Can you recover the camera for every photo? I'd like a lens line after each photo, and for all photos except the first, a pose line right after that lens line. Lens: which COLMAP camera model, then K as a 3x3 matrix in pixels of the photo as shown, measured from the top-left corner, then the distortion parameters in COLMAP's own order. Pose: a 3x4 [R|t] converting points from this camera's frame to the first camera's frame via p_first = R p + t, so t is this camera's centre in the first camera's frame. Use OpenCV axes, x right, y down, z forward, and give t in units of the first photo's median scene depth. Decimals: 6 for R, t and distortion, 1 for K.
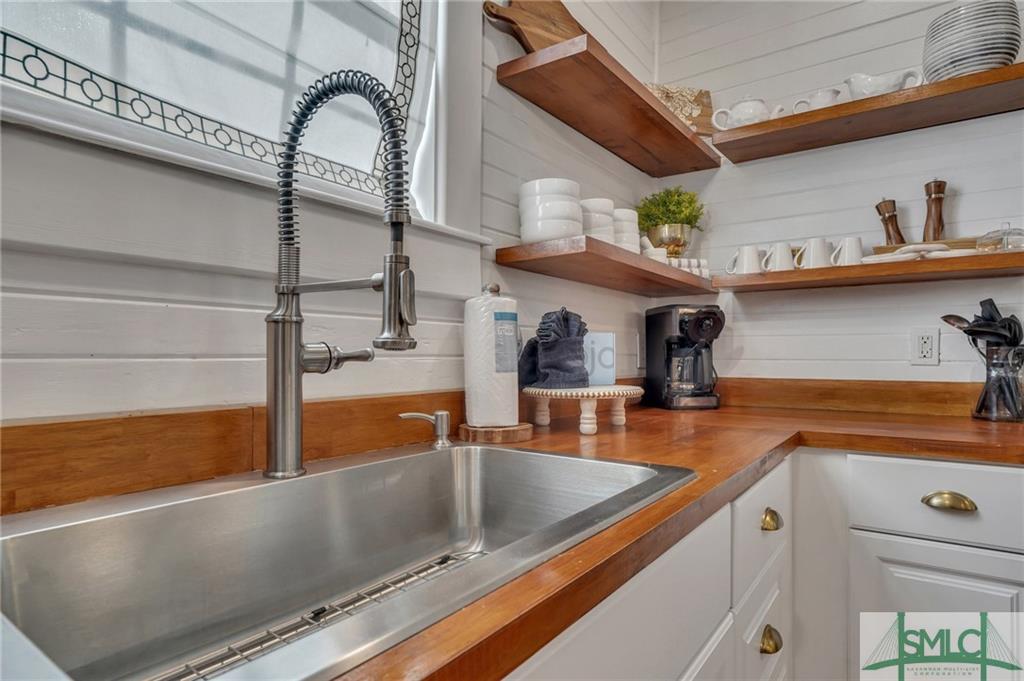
lens RADIAL K [[571.9, 0, 507.0], [0, 571.9, 353.5], [0, 0, 1]] dist [-0.003154, 0.002540]
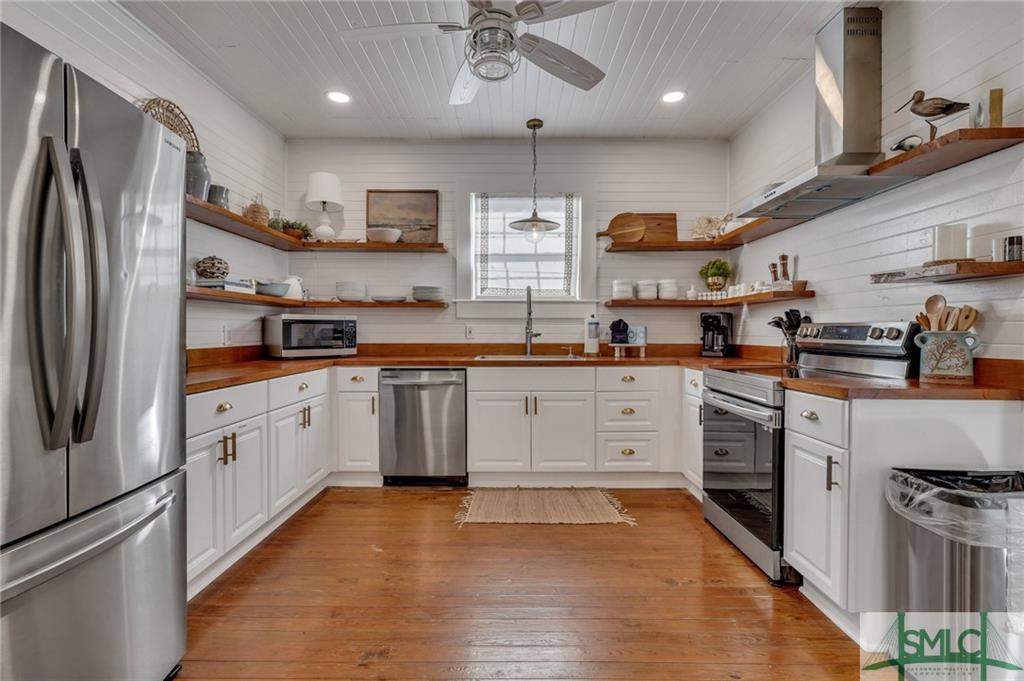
lens RADIAL K [[459.4, 0, 512.3], [0, 459.4, 334.8], [0, 0, 1]] dist [-0.015954, 0.005676]
pose [[0.589619, 0.005076, -0.807665, 1.923725], [0.001328, 0.999973, 0.007254, -0.012123], [0.807680, -0.005349, 0.589596, -1.077525]]
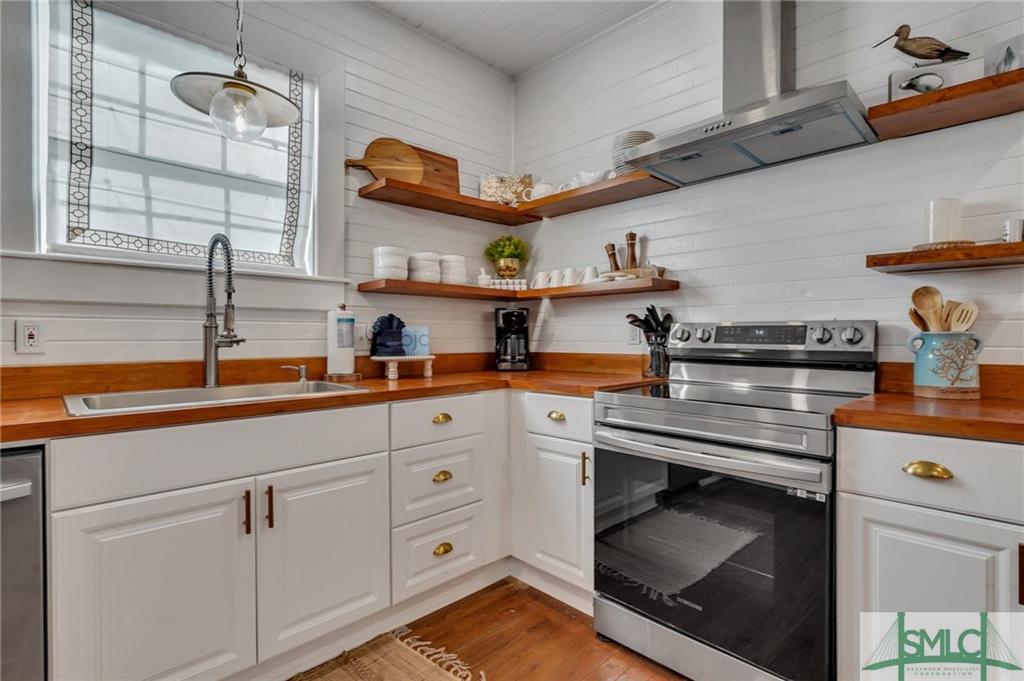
lens RADIAL K [[491.2, 0, 510.7], [0, 491.2, 336.2], [0, 0, 1]] dist [-0.008010, 0.004595]
pose [[0.985216, -0.003322, -0.171287, 0.805220], [0.003698, 0.999991, 0.001879, -0.008175], [0.171279, -0.002485, 0.985219, -0.567895]]
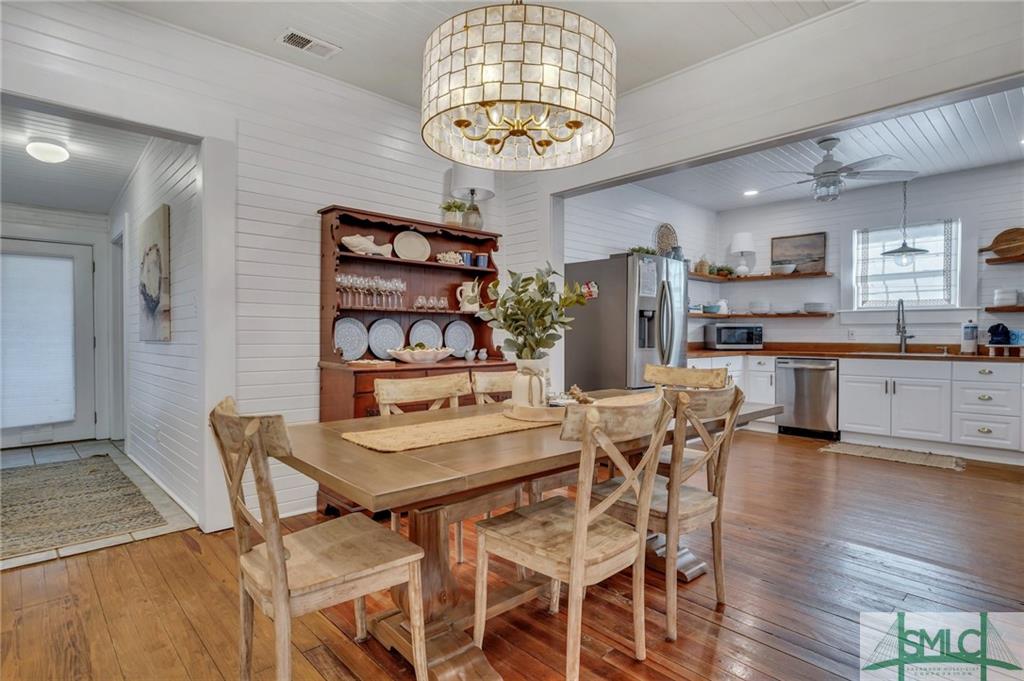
lens RADIAL K [[532.2, 0, 504.2], [0, 532.2, 342.8], [0, 0, 1]] dist [-0.007782, 0.002874]
pose [[-0.185189, 0.014657, -0.982594, 4.296999], [-0.000703, 0.999887, 0.015048, -0.004150], [0.982703, 0.003477, -0.185157, -1.618384]]
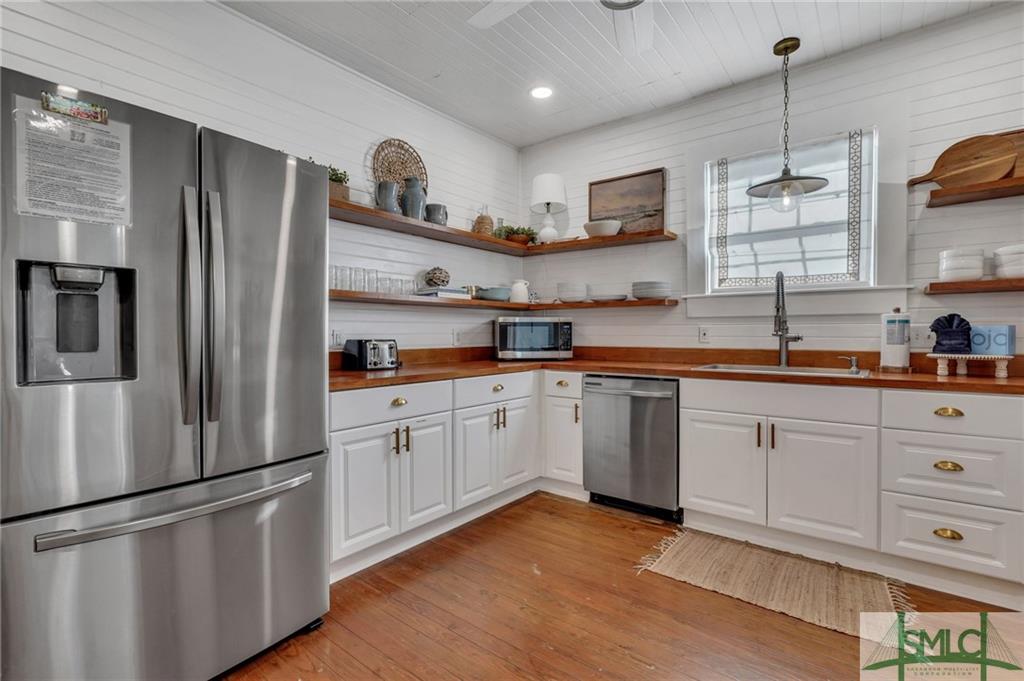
lens RADIAL K [[472.7, 0, 510.9], [0, 472.7, 337.6], [0, 0, 1]] dist [-0.003422, 0.002373]
pose [[-0.029309, 0.007553, -0.999542, 1.869450], [0.001279, 0.999971, 0.007518, -0.012505], [0.999570, -0.001059, -0.029318, -0.514596]]
